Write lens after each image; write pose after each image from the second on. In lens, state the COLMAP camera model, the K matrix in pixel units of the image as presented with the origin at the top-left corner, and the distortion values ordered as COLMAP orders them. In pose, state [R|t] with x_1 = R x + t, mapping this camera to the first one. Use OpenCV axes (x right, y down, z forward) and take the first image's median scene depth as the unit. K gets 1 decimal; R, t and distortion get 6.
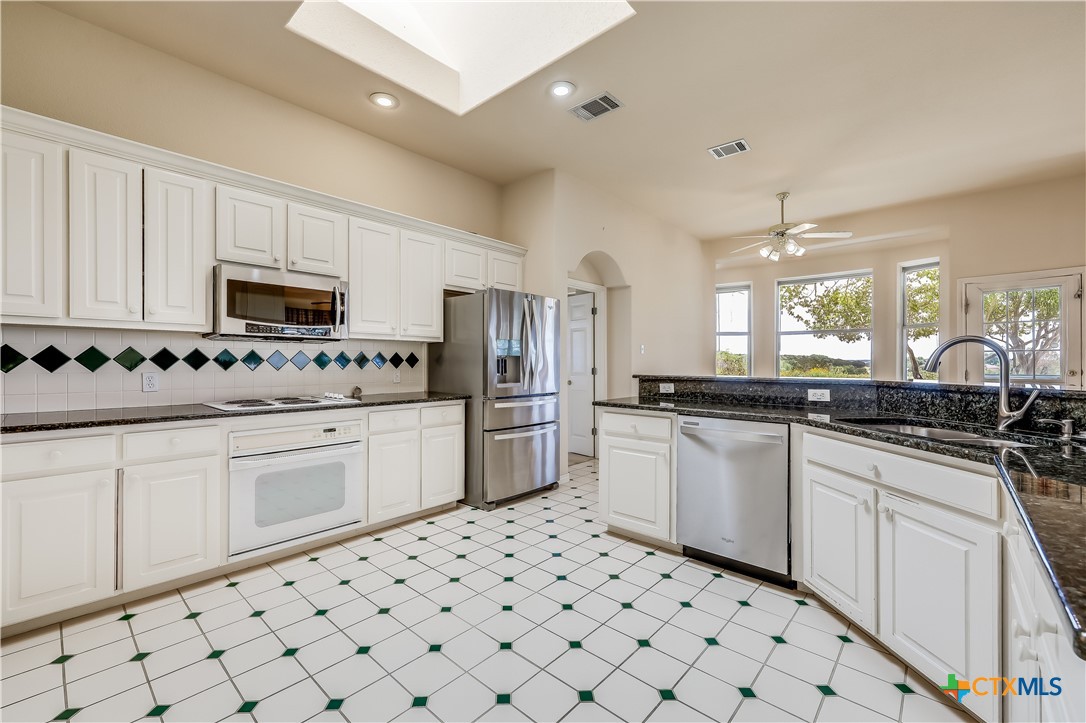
lens RADIAL K [[444.1, 0, 530.7], [0, 444.1, 365.0], [0, 0, 1]] dist [0.001174, 0.000213]
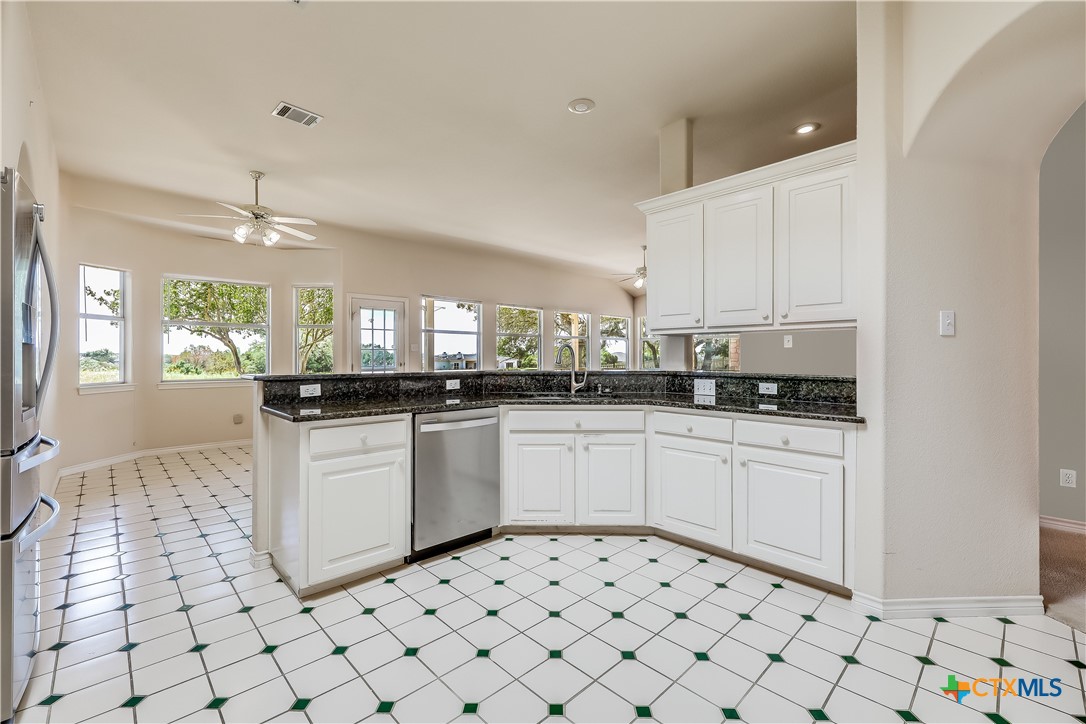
lens RADIAL K [[454.8, 0, 546.2], [0, 454.8, 359.7], [0, 0, 1]] dist [0.000320, 0.000031]
pose [[0.061952, -0.004603, 0.998069, -0.628365], [0.006173, 0.999972, 0.004229, -0.005420], [-0.998060, 0.005899, 0.061979, 0.686541]]
